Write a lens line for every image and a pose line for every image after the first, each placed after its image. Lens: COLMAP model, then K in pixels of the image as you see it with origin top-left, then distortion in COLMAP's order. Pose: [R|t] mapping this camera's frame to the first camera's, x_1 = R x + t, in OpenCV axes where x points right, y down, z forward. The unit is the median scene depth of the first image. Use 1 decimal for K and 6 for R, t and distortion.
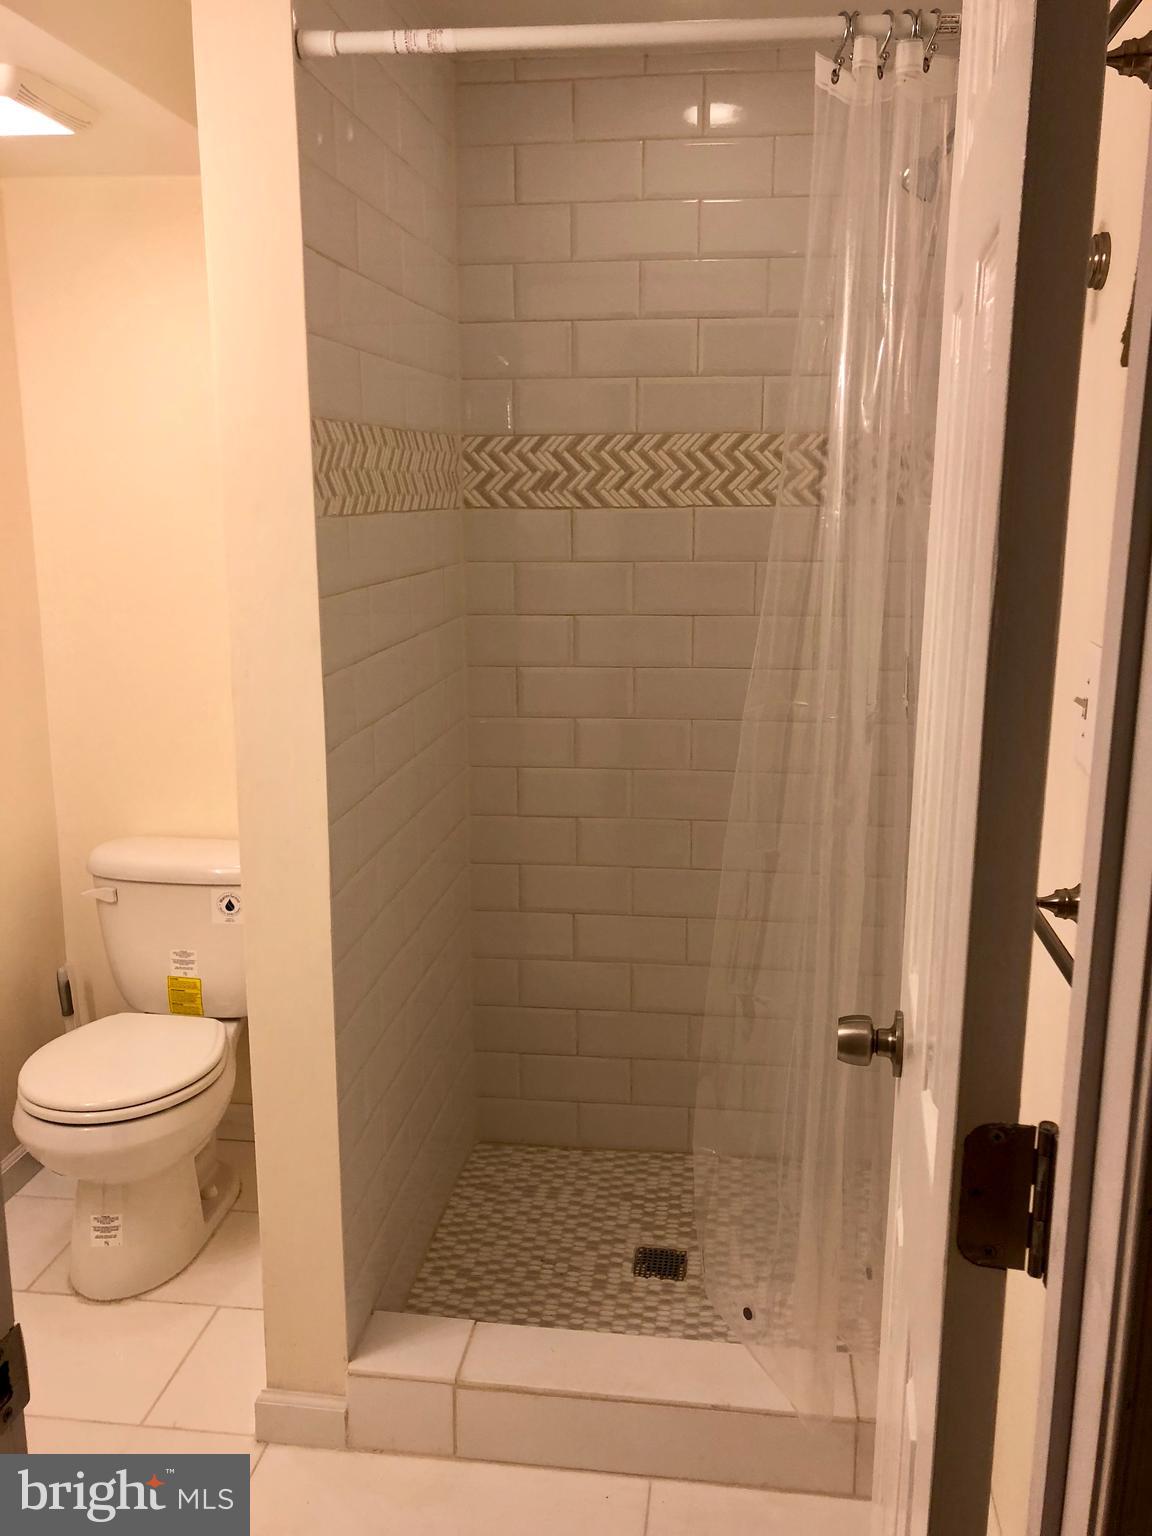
lens RADIAL K [[1265.9, 0, 576.5], [0, 1265.9, 765.6], [0, 0, 1]] dist [0.044725, -0.018295]
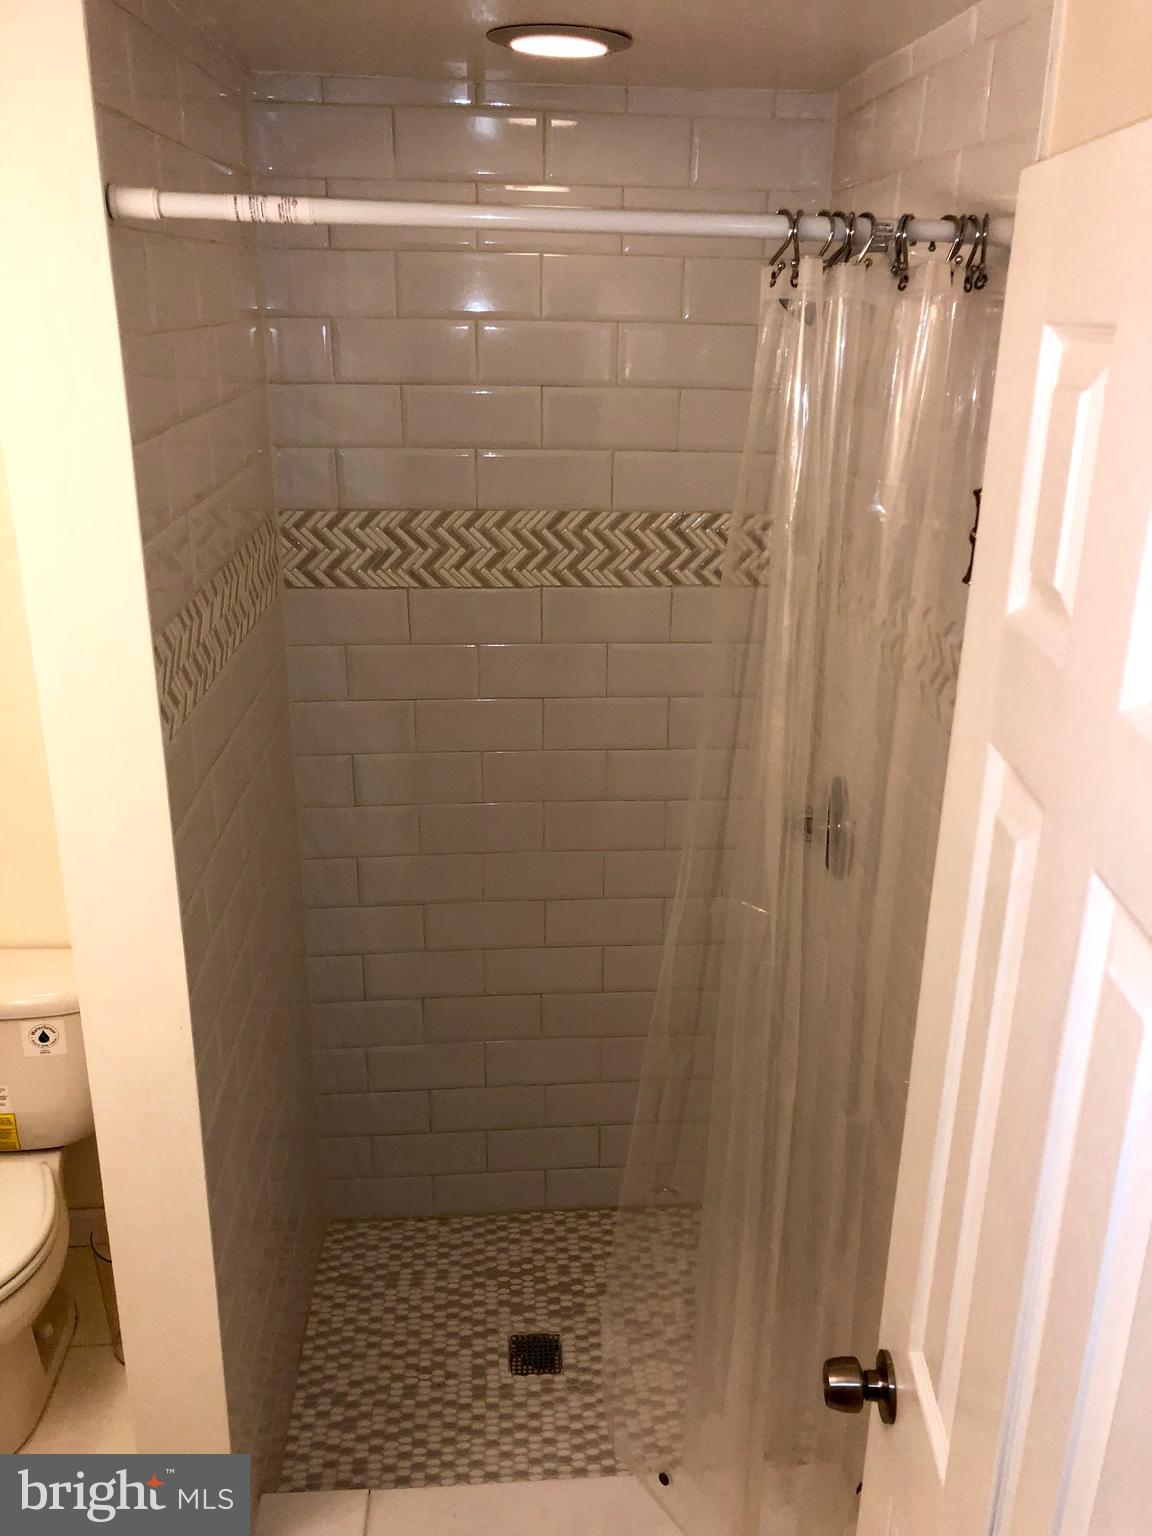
lens RADIAL K [[1265.9, 0, 576.5], [0, 1265.9, 765.6], [0, 0, 1]] dist [0.044725, -0.018295]
pose [[0.980097, -0.056220, 0.190394, -0.066154], [0.029124, 0.989405, 0.142231, -0.205379], [-0.196373, -0.133855, 0.971350, 0.074011]]
